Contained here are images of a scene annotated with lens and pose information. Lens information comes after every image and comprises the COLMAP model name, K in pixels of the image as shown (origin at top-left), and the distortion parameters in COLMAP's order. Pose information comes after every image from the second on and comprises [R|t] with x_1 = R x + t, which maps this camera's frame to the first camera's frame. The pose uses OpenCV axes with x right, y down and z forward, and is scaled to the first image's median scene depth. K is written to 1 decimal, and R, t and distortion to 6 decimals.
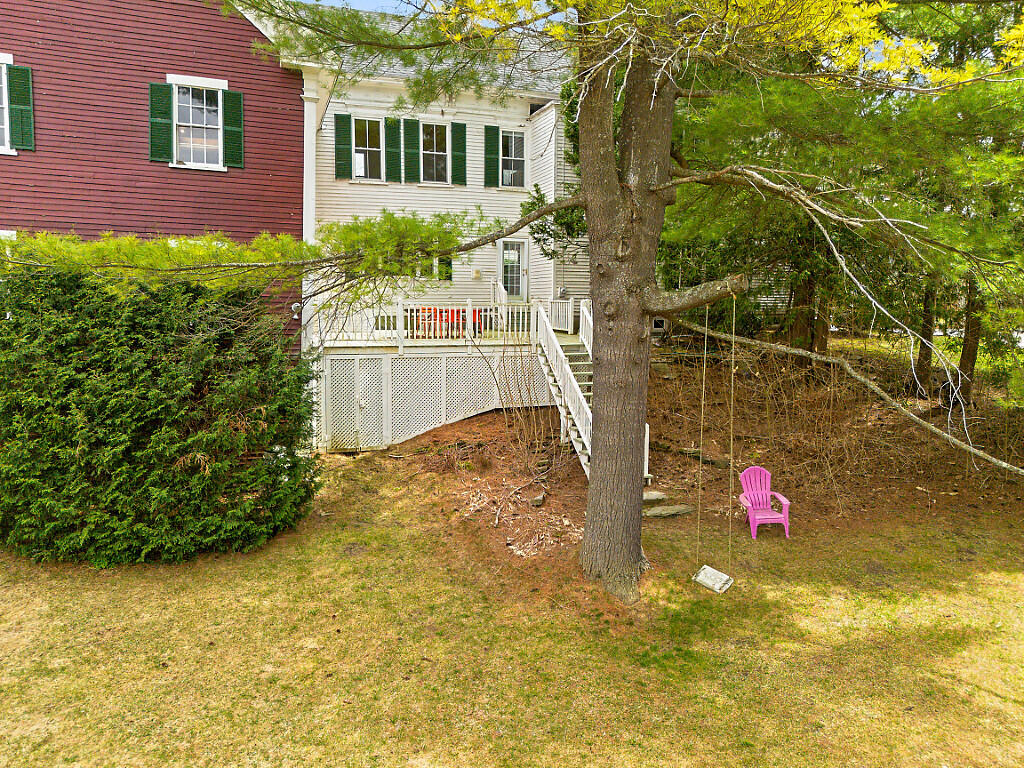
lens RADIAL K [[716.3, 0, 512.0], [0, 716.3, 384.0], [0, 0, 1]] dist [0.000025, -0.000166]
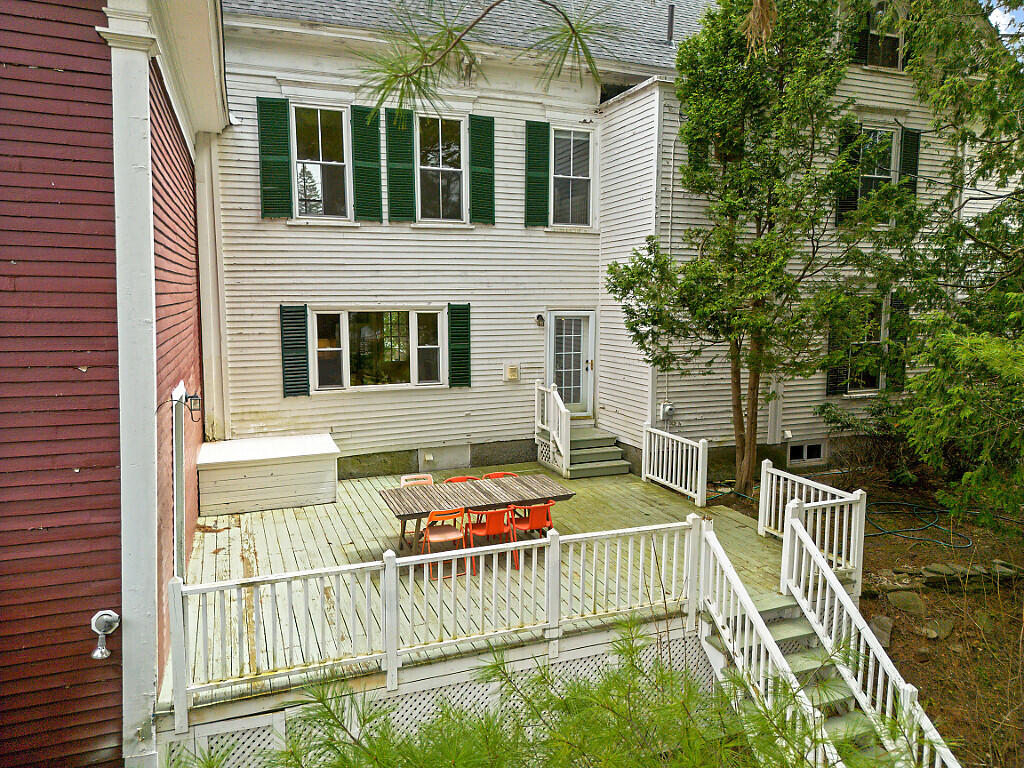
lens RADIAL K [[721.3, 0, 512.0], [0, 721.3, 384.0], [0, 0, 1]] dist [0.025830, -0.000662]
pose [[0.999340, -0.010058, 0.034906, -0.073594], [0.010000, 0.999948, 0.001831, -0.153251], [-0.034923, -0.001481, 0.999389, 0.426015]]
